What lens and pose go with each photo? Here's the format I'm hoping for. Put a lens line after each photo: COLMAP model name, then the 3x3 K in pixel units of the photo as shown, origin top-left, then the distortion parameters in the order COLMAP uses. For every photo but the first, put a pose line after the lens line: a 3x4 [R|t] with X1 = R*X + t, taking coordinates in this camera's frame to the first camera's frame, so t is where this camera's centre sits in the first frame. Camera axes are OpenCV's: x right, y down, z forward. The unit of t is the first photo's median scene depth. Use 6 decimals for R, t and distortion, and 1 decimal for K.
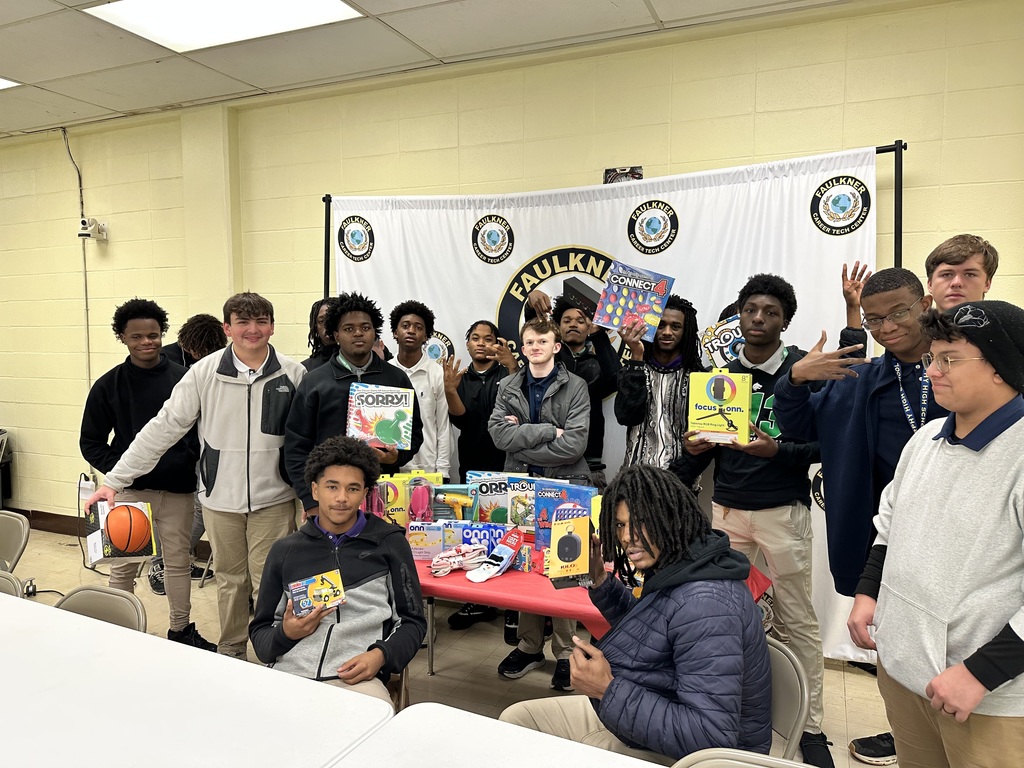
lens RADIAL K [[705.1, 0, 508.9], [0, 705.1, 381.4], [0, 0, 1]] dist [0.016856, -0.016707]
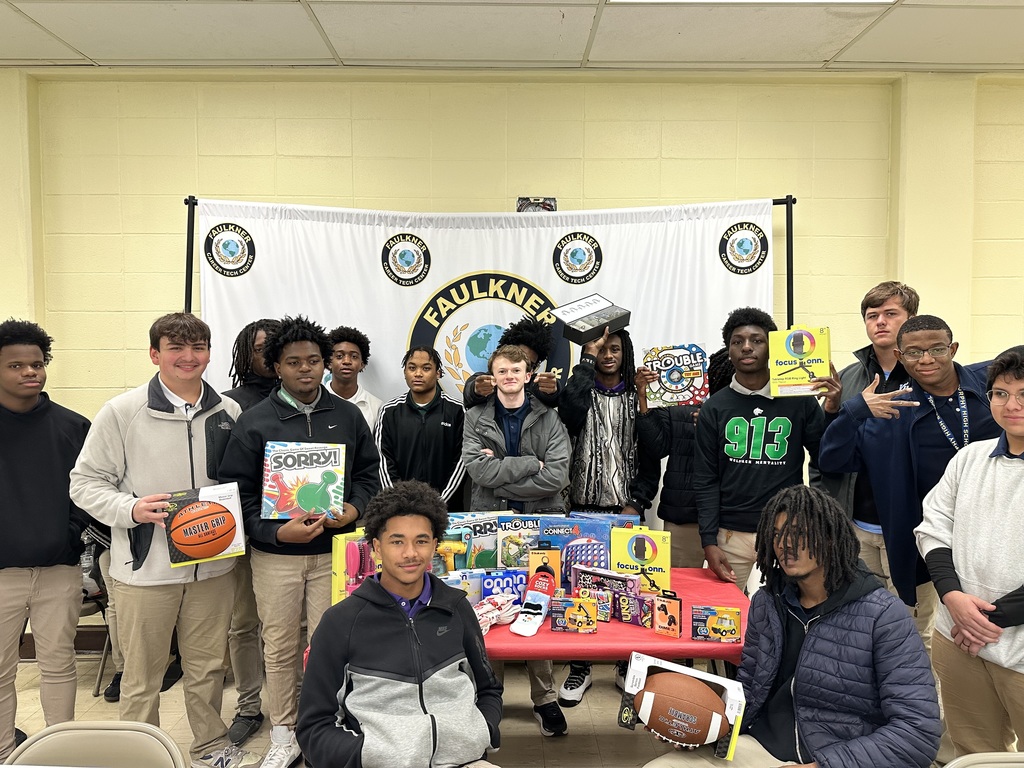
lens RADIAL K [[705.1, 0, 514.9], [0, 705.1, 381.3], [0, 0, 1]] dist [0.016856, -0.016707]
pose [[0.923361, -0.010374, 0.383793, -0.284711], [0.023827, 0.999256, -0.030315, -0.011673], [-0.383193, 0.037136, 0.922921, 0.106099]]
